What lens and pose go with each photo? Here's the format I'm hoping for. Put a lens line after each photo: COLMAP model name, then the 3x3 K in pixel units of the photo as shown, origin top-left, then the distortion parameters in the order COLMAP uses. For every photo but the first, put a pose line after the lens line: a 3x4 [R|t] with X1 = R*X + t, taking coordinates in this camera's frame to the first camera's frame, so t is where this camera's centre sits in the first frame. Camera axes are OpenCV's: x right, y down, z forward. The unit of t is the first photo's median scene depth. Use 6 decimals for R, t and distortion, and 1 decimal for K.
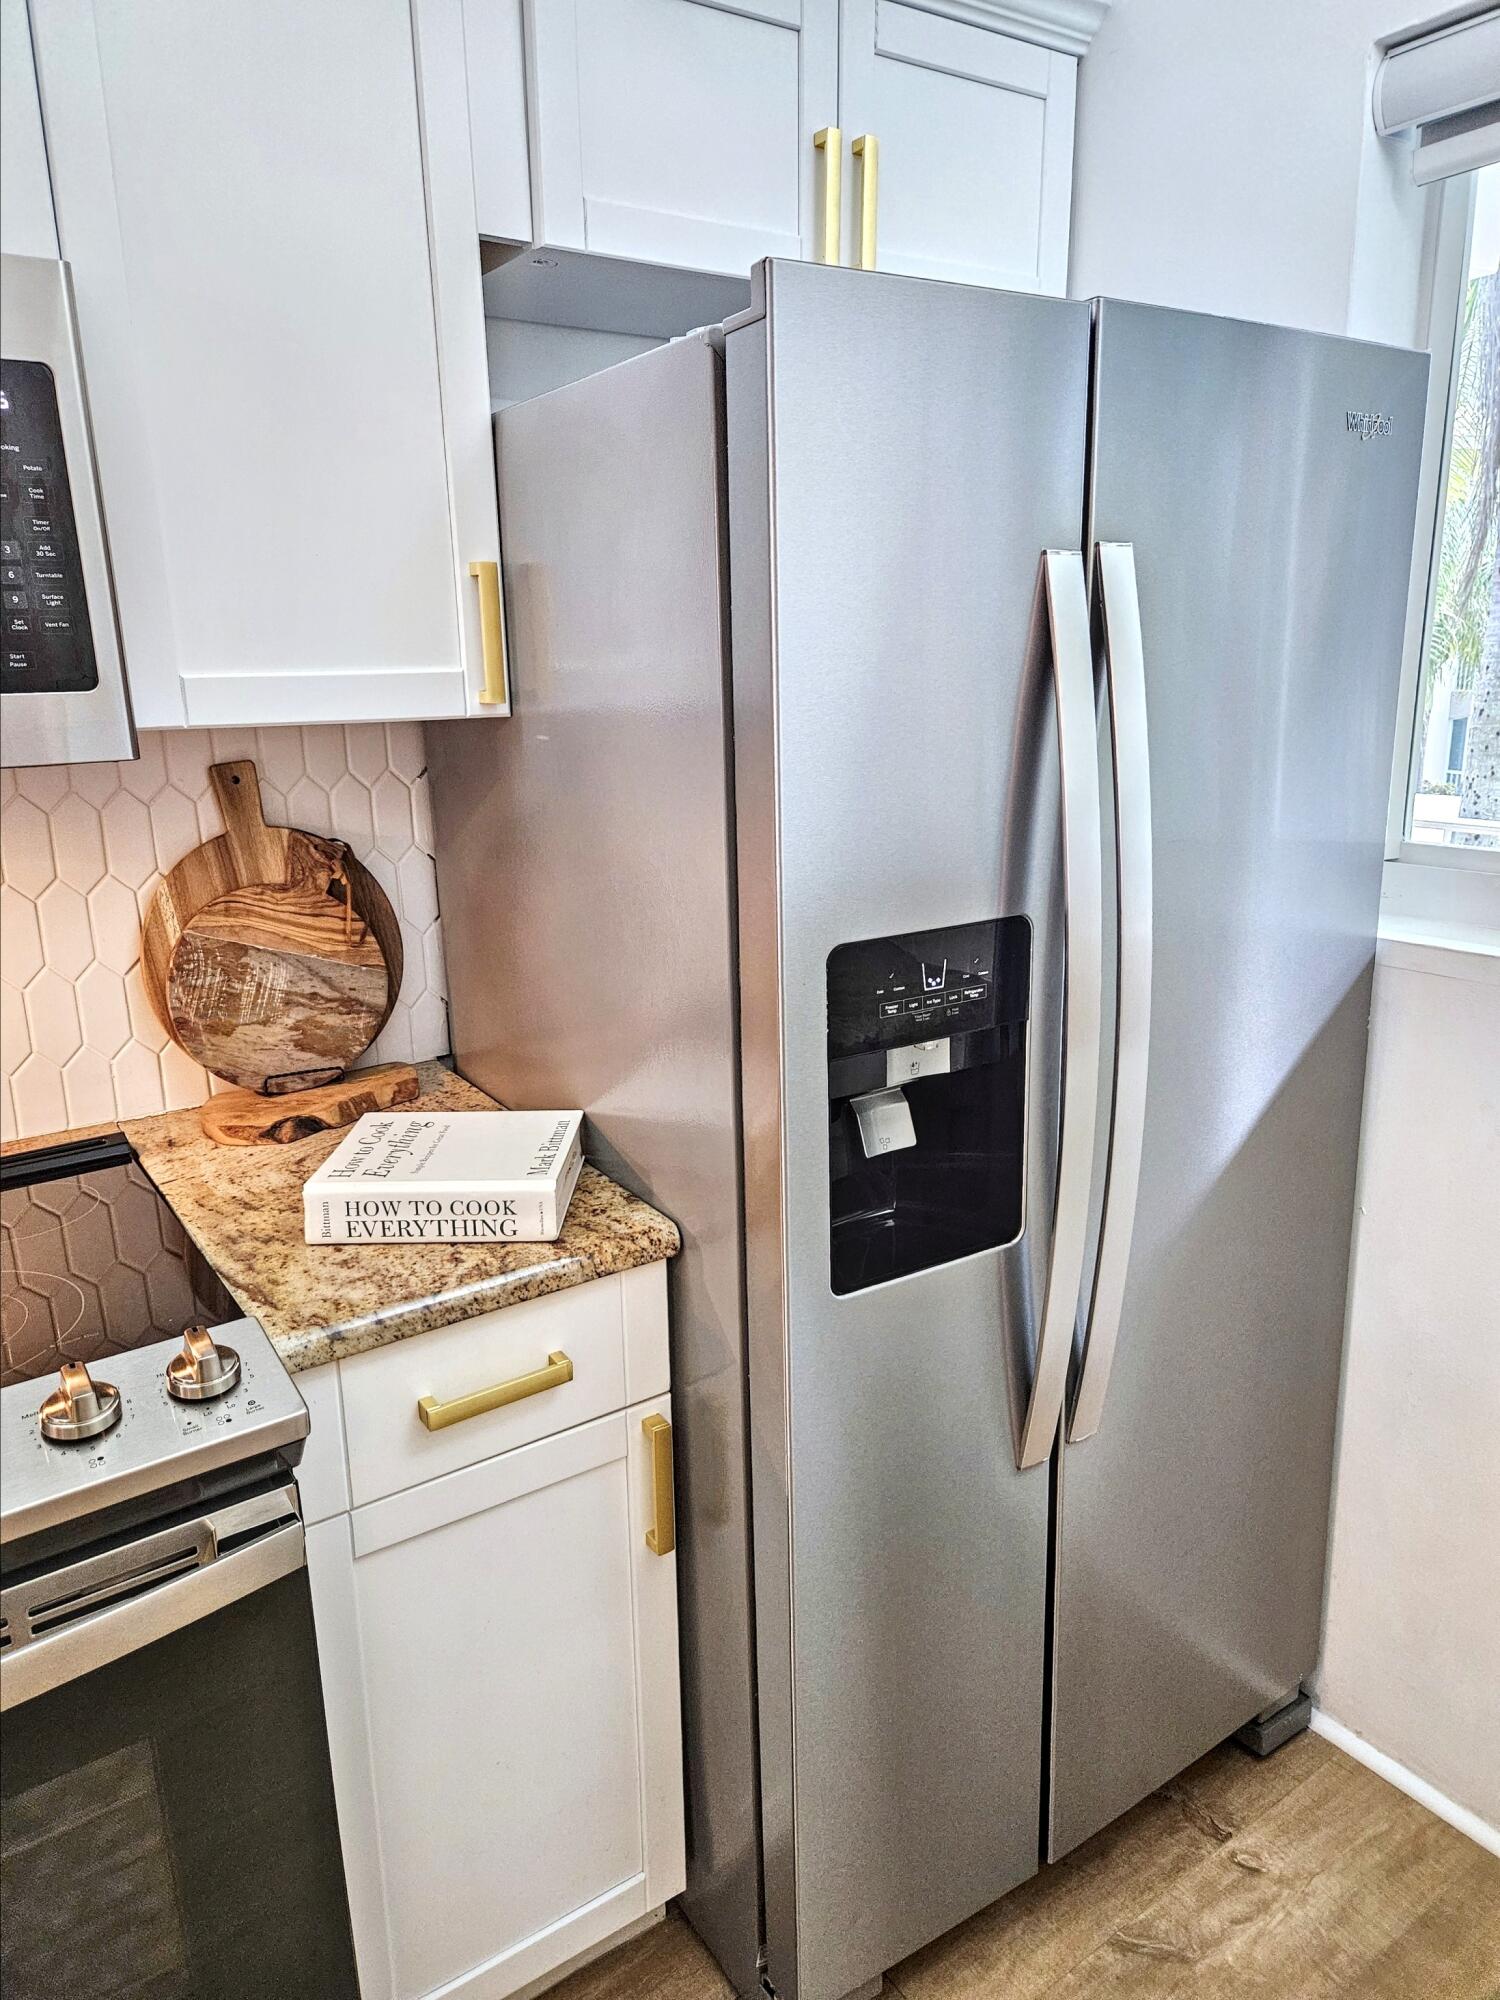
lens RADIAL K [[1344.2, 0, 740.9], [0, 1344.2, 984.5], [0, 0, 1]] dist [0.046122, 0.001115]
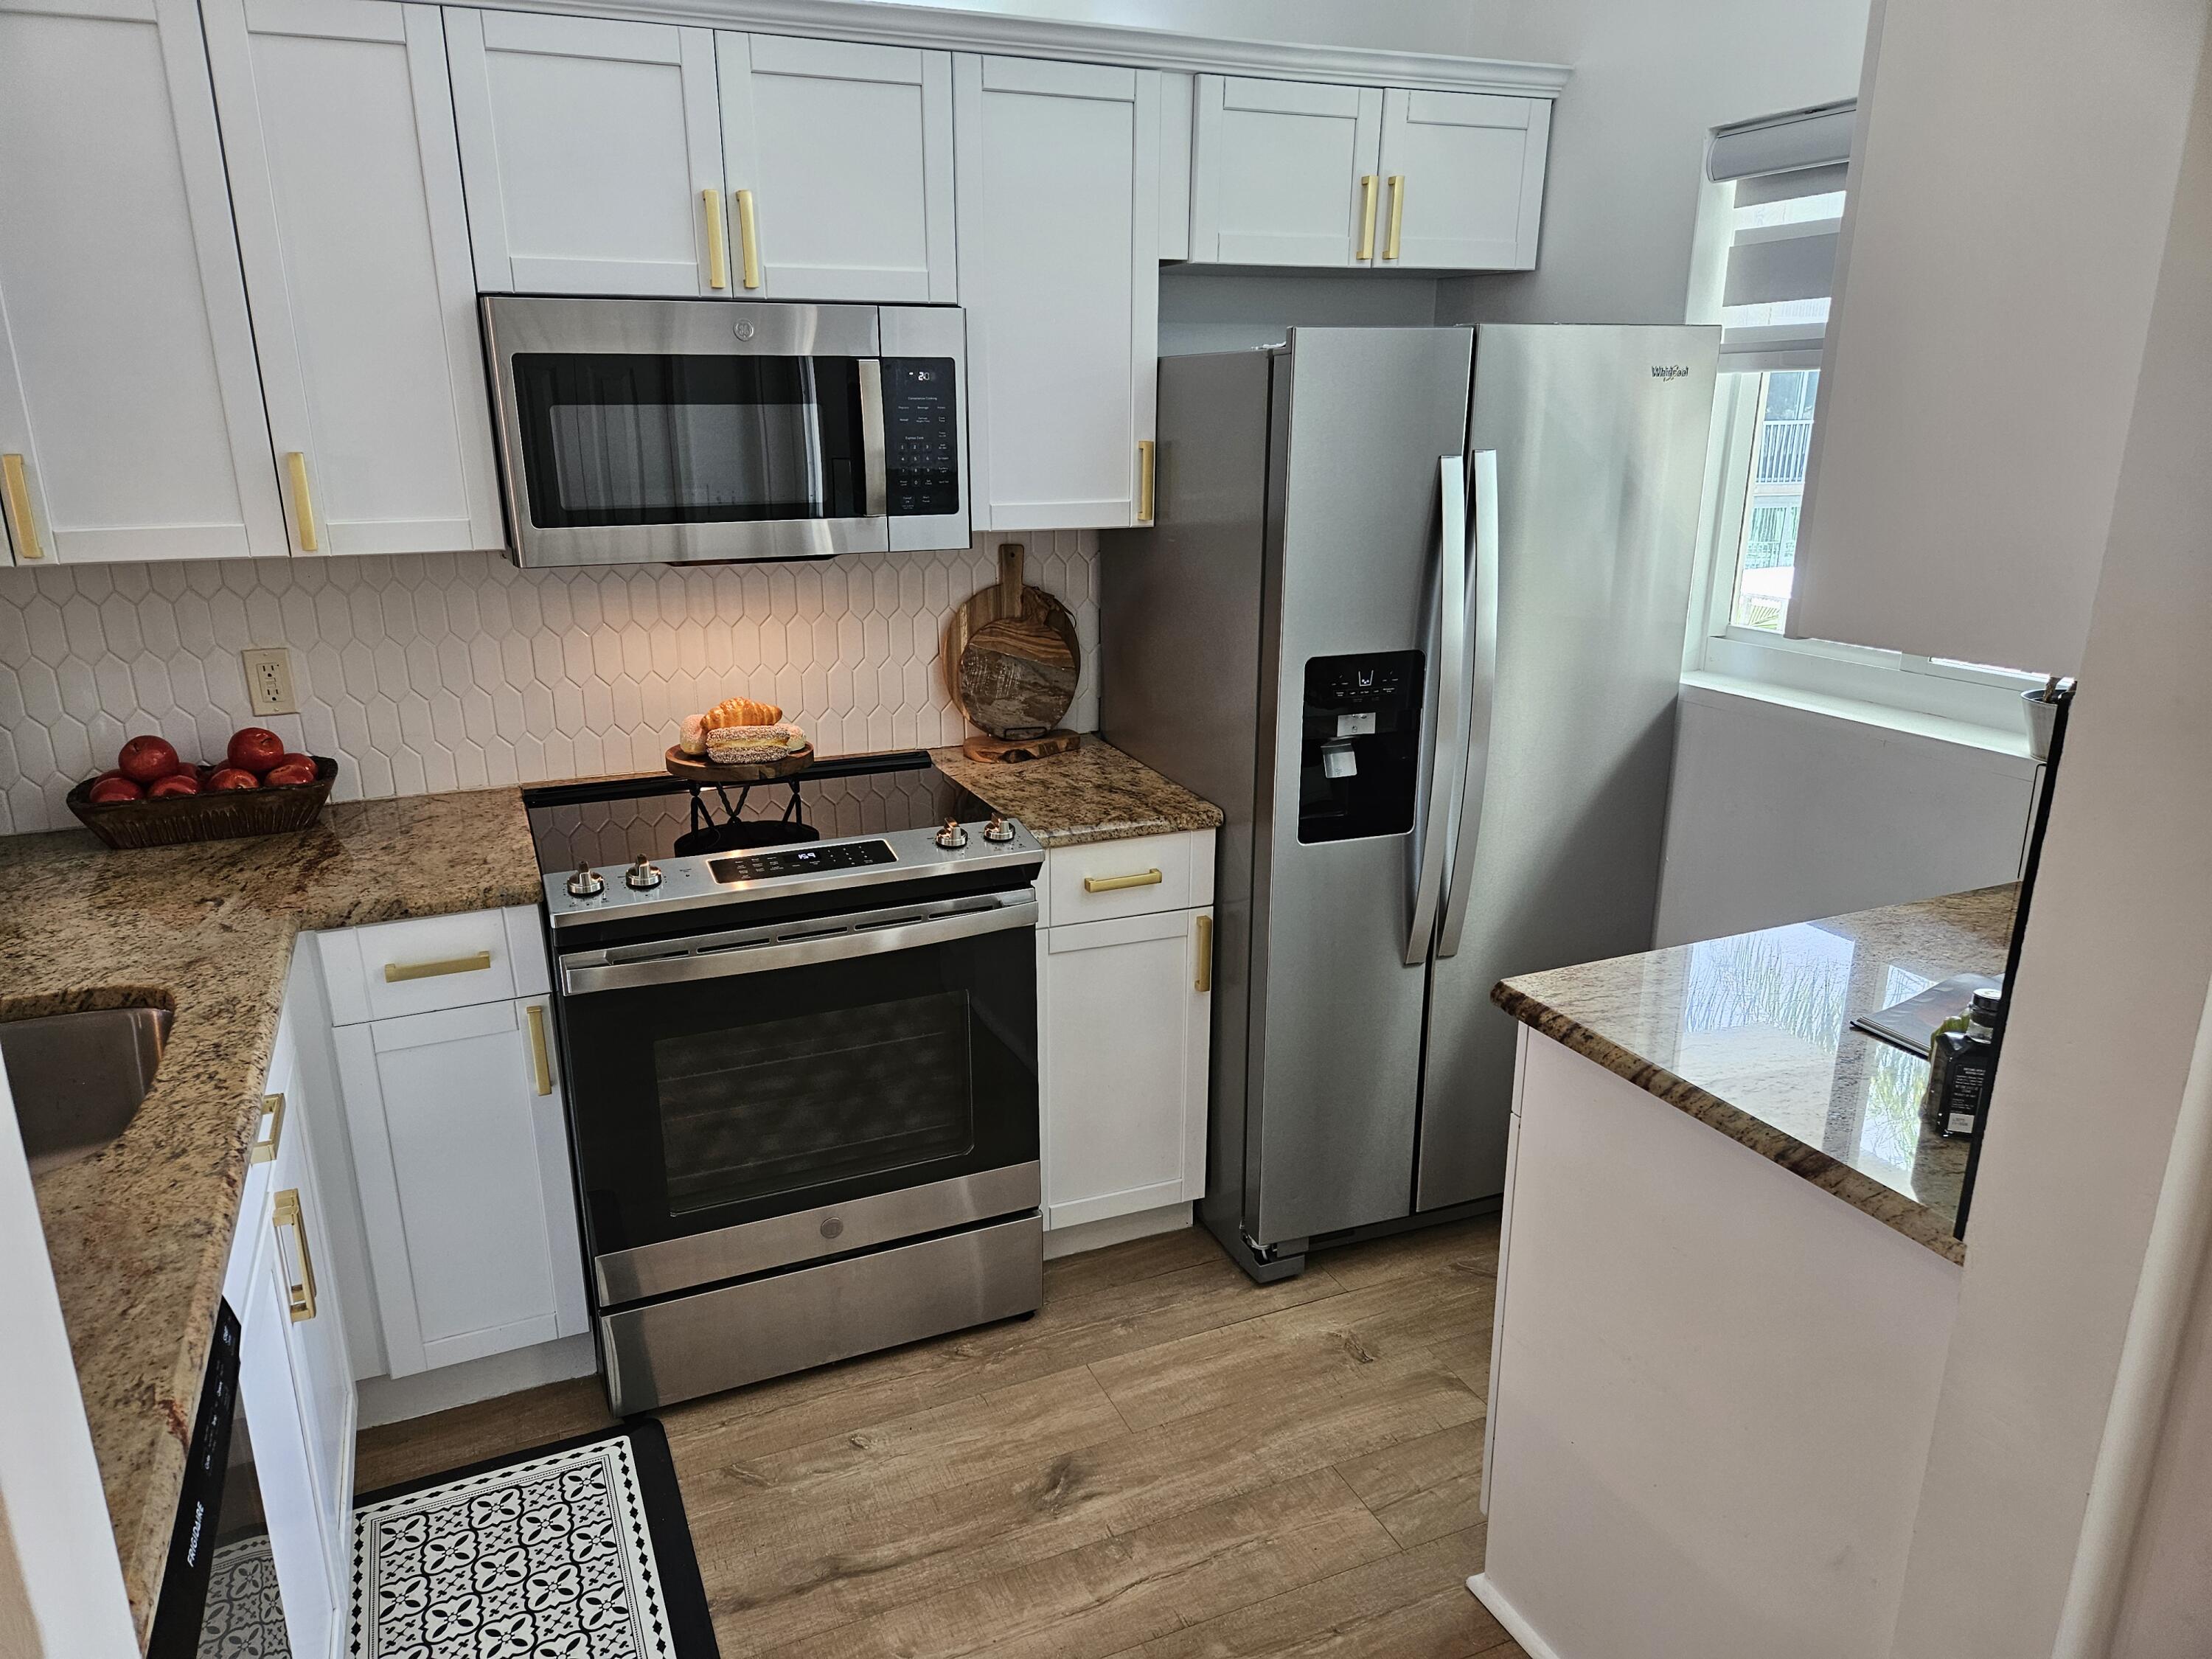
lens RADIAL K [[1495.6, 0, 1066.8], [0, 1495.6, 876.4], [0, 0, 1]] dist [0.040451, -0.000983]
pose [[0.977886, 0.082208, -0.192302, 0.138808], [-0.068295, 0.994619, 0.077904, 0.116981], [0.197672, -0.063048, 0.978239, -1.016017]]
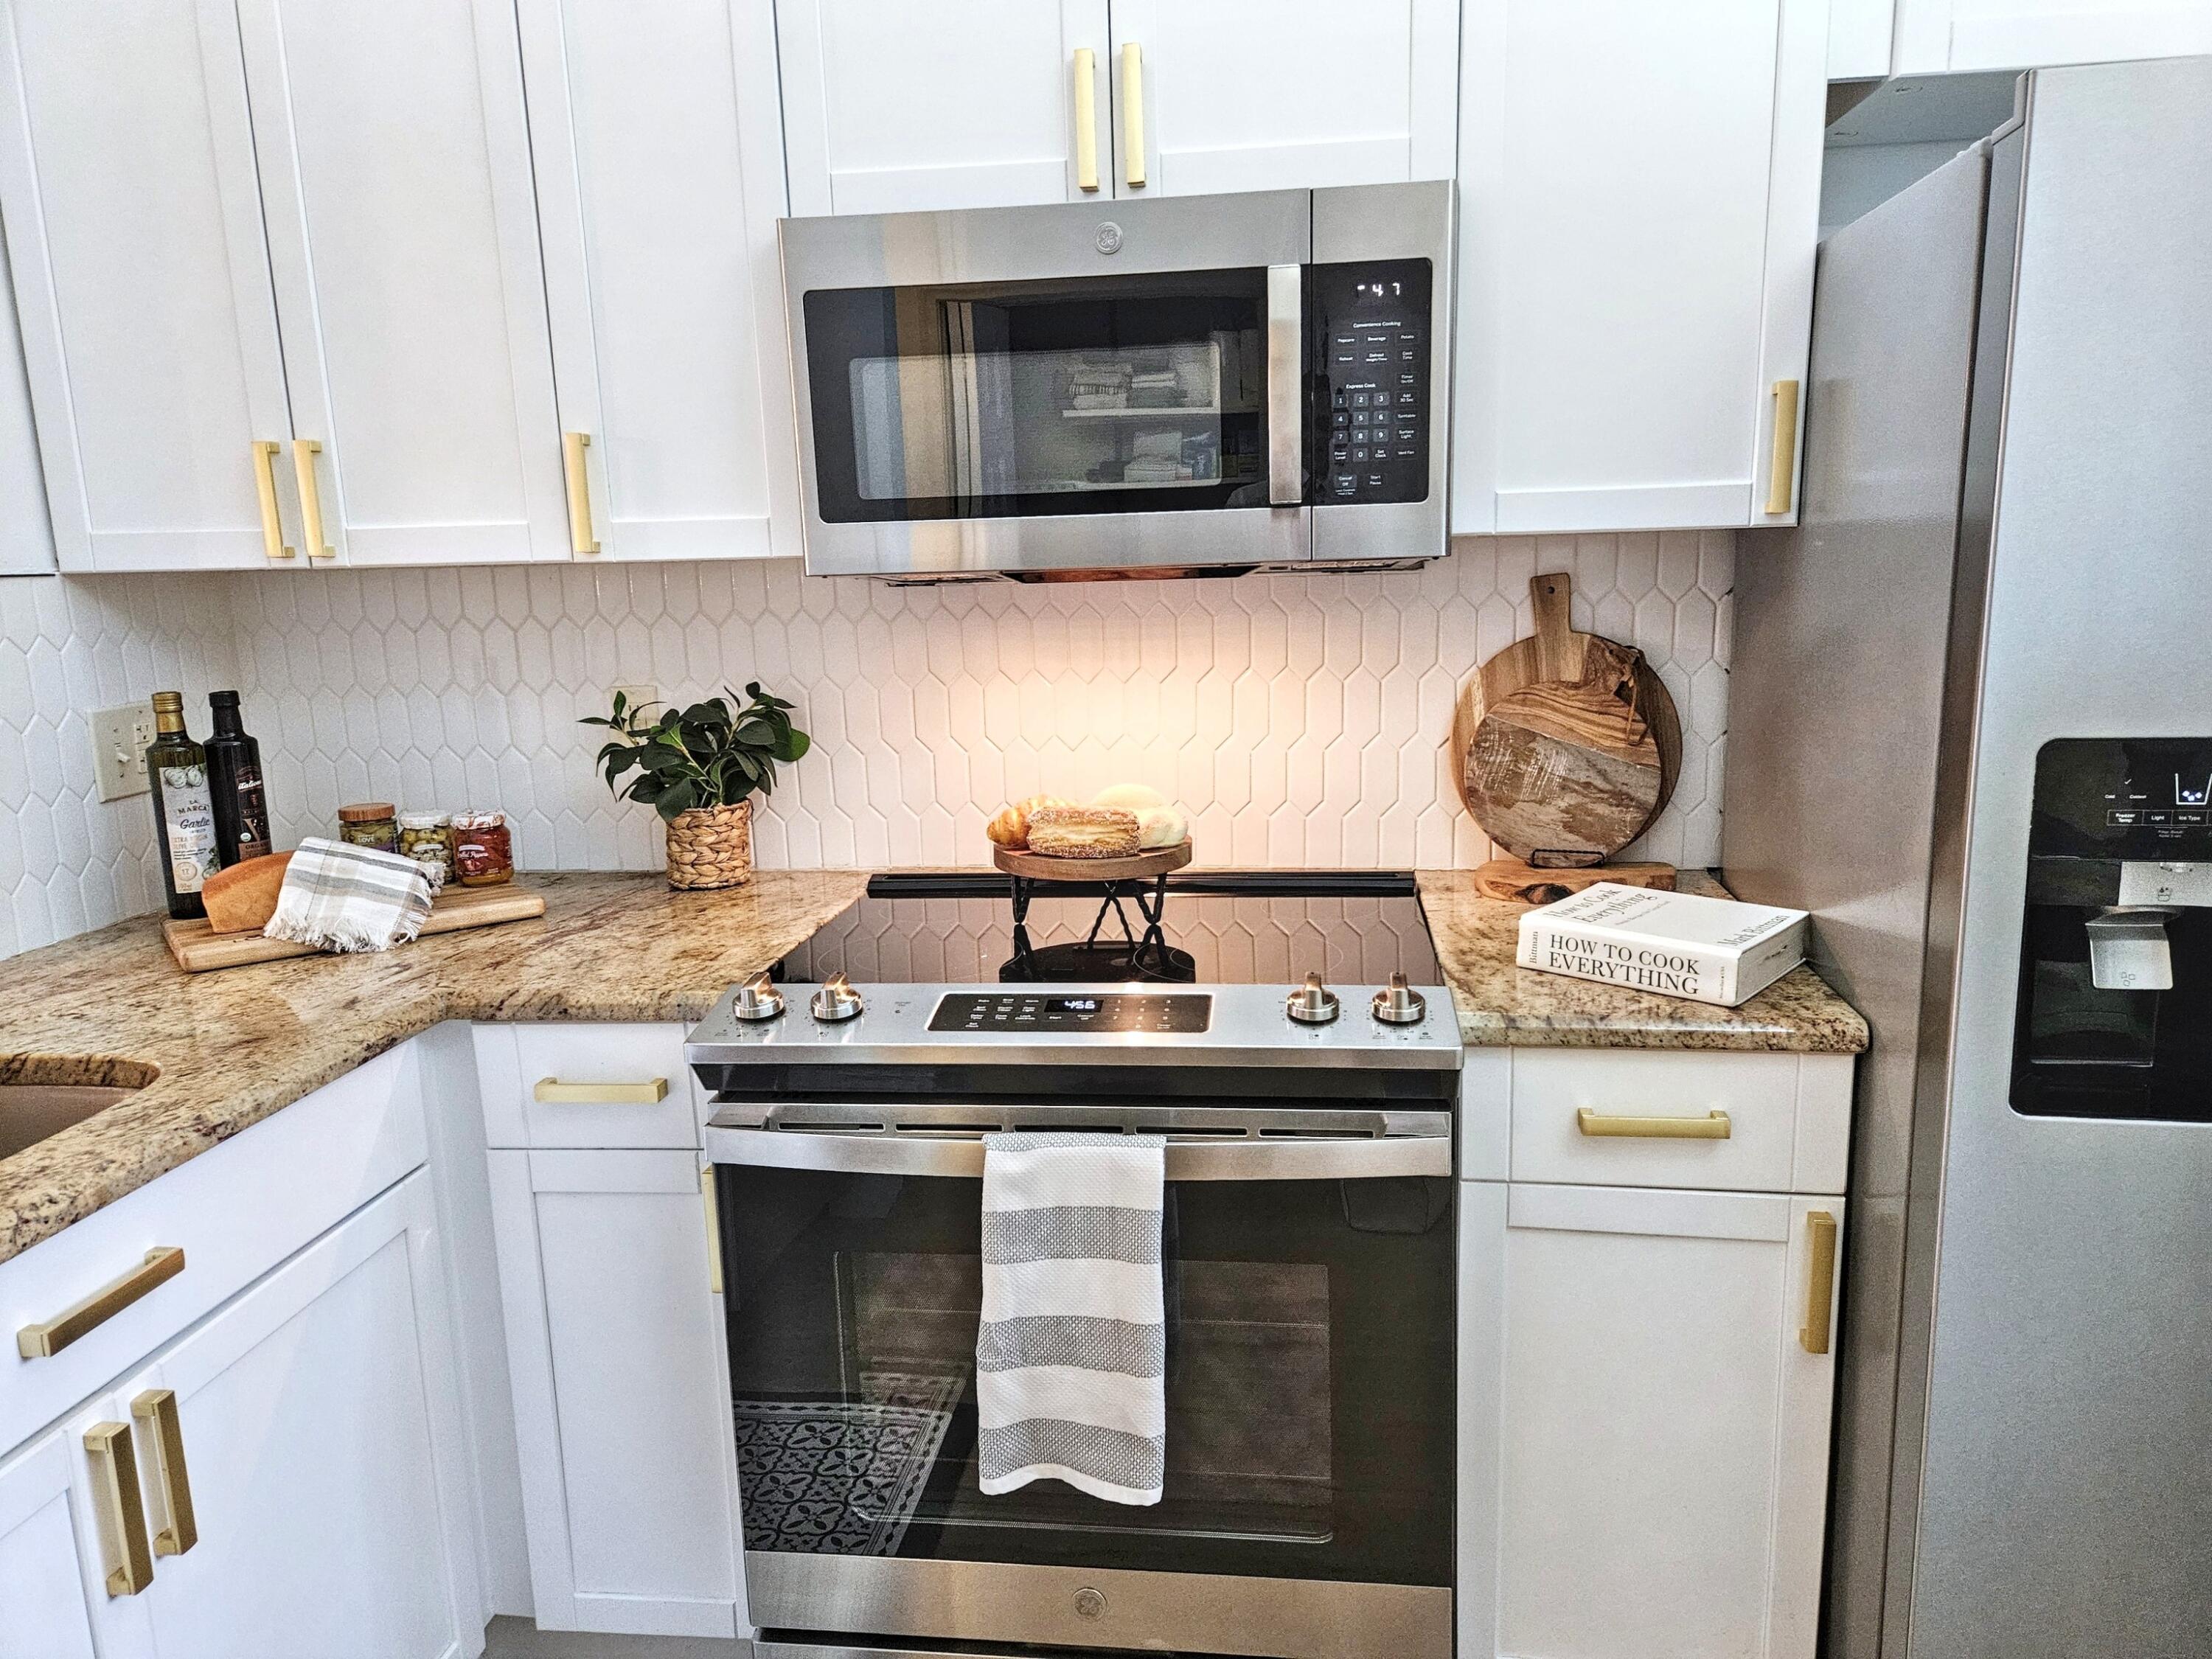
lens RADIAL K [[1504.3, 0, 1106.0], [0, 1504.3, 829.5], [0, 0, 1]] dist [0.044959, -0.004977]
pose [[0.744881, 0.125280, -0.655330, 0.240544], [-0.152361, 0.988200, 0.015734, 0.099446], [0.649568, 0.088127, 0.755179, -0.221469]]
